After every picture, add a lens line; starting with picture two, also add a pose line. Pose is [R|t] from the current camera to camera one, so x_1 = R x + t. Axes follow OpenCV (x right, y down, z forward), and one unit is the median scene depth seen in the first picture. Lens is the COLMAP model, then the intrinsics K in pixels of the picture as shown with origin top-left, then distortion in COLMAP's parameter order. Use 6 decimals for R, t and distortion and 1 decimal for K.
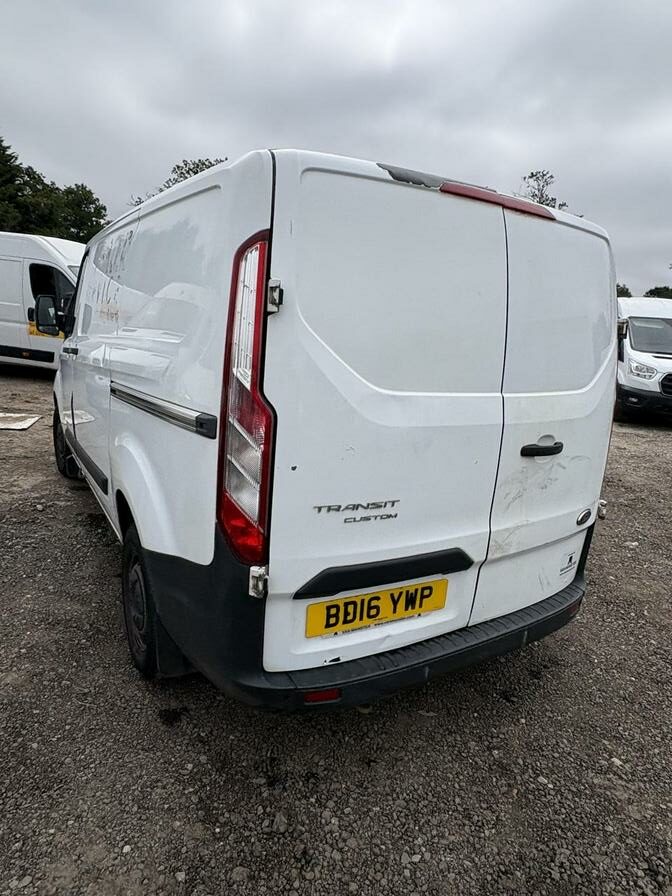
lens RADIAL K [[533.8, 0, 339.2], [0, 533.8, 450.3], [0, 0, 1]] dist [0.001650, 0.000875]
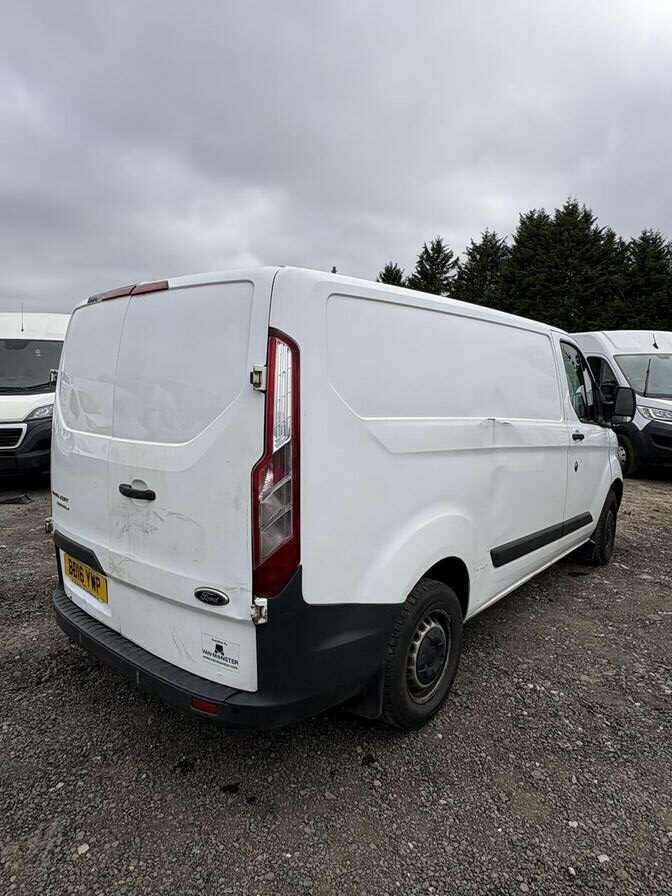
lens RADIAL K [[541.9, 0, 351.2], [0, 541.9, 448.3], [0, 0, 1]] dist [0.000442, 0.000785]
pose [[0.325435, 0.045777, -0.944456, 1.373282], [-0.211827, 0.976971, -0.025637, -0.135220], [0.921532, 0.208405, 0.327638, 0.896263]]
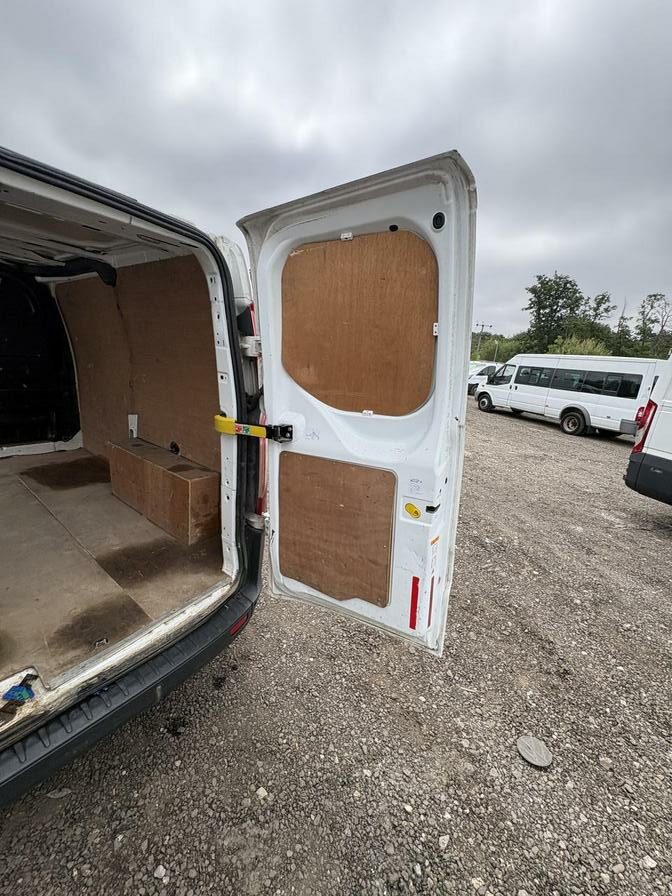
lens RADIAL K [[354.1, 0, 330.0], [0, 354.1, 447.5], [0, 0, 1]] dist [0.000716, 0.000358]
pose [[0.943768, -0.068525, 0.323428, 0.432324], [0.049592, 0.996558, 0.066431, -0.081966], [-0.326866, -0.046656, 0.943918, 0.341645]]
